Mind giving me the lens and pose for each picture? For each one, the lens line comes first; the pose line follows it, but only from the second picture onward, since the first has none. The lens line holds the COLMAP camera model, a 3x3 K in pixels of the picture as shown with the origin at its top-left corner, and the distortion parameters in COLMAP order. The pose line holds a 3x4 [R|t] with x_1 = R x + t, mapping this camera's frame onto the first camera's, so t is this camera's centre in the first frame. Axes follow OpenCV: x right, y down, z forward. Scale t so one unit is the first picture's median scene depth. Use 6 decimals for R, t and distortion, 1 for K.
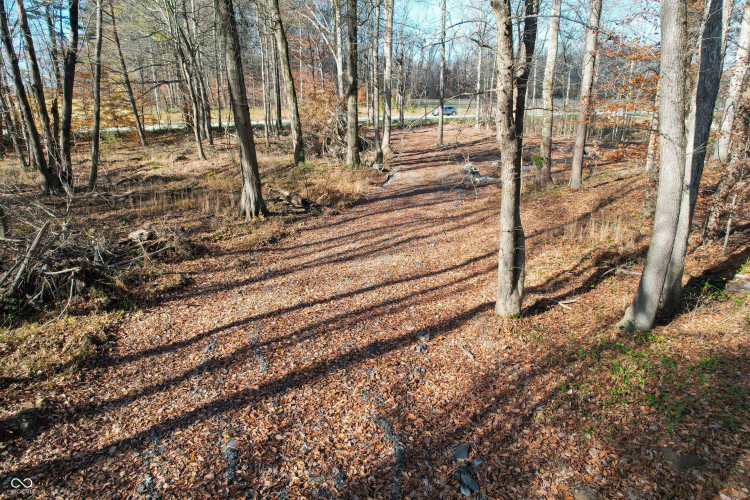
lens RADIAL K [[479.7, 0, 373.8], [0, 479.7, 252.8], [0, 0, 1]] dist [-0.062125, 0.051271]
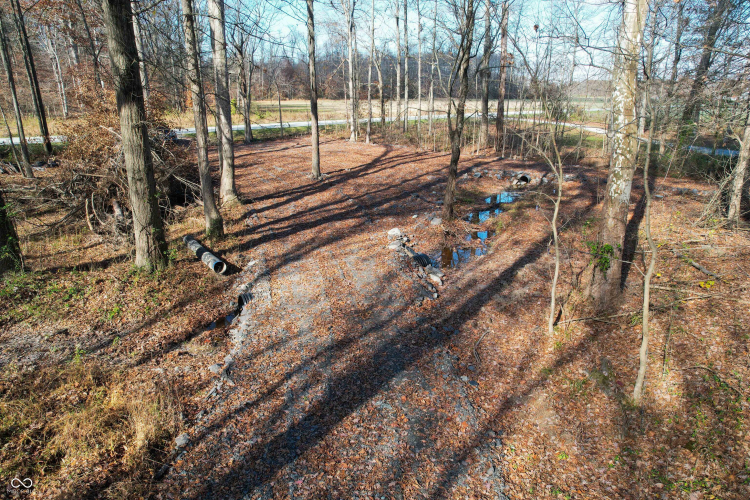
lens RADIAL K [[479.7, 0, 375.2], [0, 479.7, 252.2], [0, 0, 1]] dist [-0.062125, 0.051271]
pose [[0.950459, -0.088613, 0.297951, 0.018270], [0.088561, 0.995977, 0.013702, -0.162873], [-0.297967, 0.013363, 0.954483, 0.475295]]
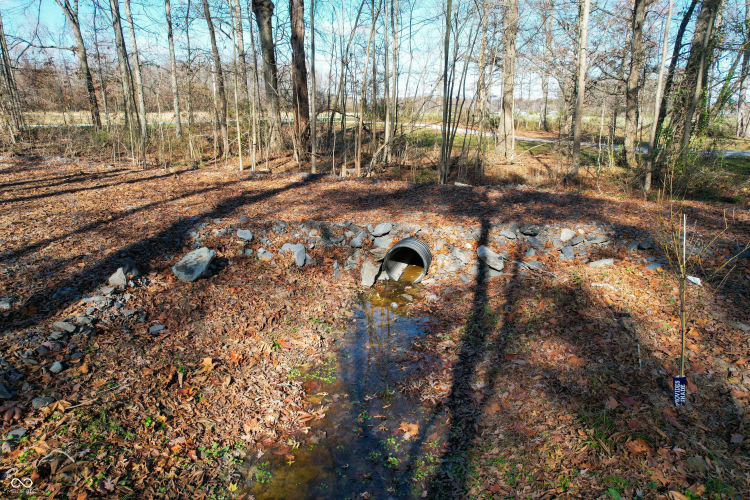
lens RADIAL K [[479.7, 0, 374.9], [0, 479.7, 252.3], [0, 0, 1]] dist [-0.062125, 0.051271]
pose [[0.773755, -0.168748, 0.610596, 0.399257], [0.195624, 0.980408, 0.023055, -0.266617], [-0.602523, 0.101609, 0.791607, 1.048041]]
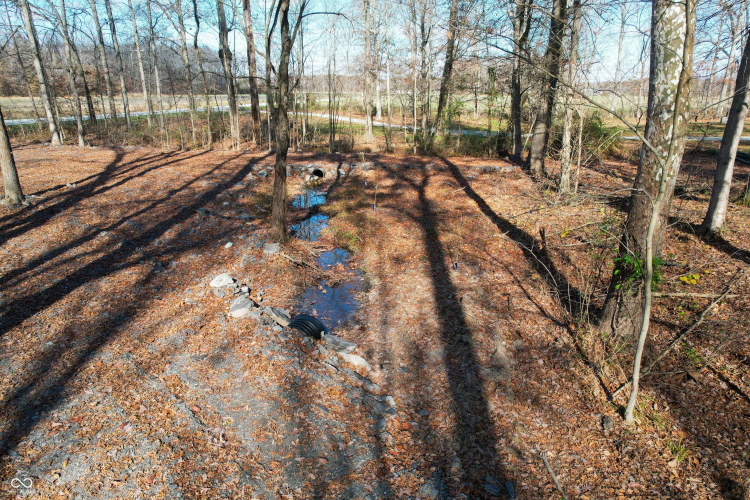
lens RADIAL K [[479.7, 0, 376.0], [0, 479.7, 246.9], [0, 0, 1]] dist [-0.062125, 0.051271]
pose [[0.628135, -0.234096, 0.742055, 0.035306], [0.239672, 0.965511, 0.101712, -0.202620], [-0.740273, 0.113961, 0.662578, 0.679832]]
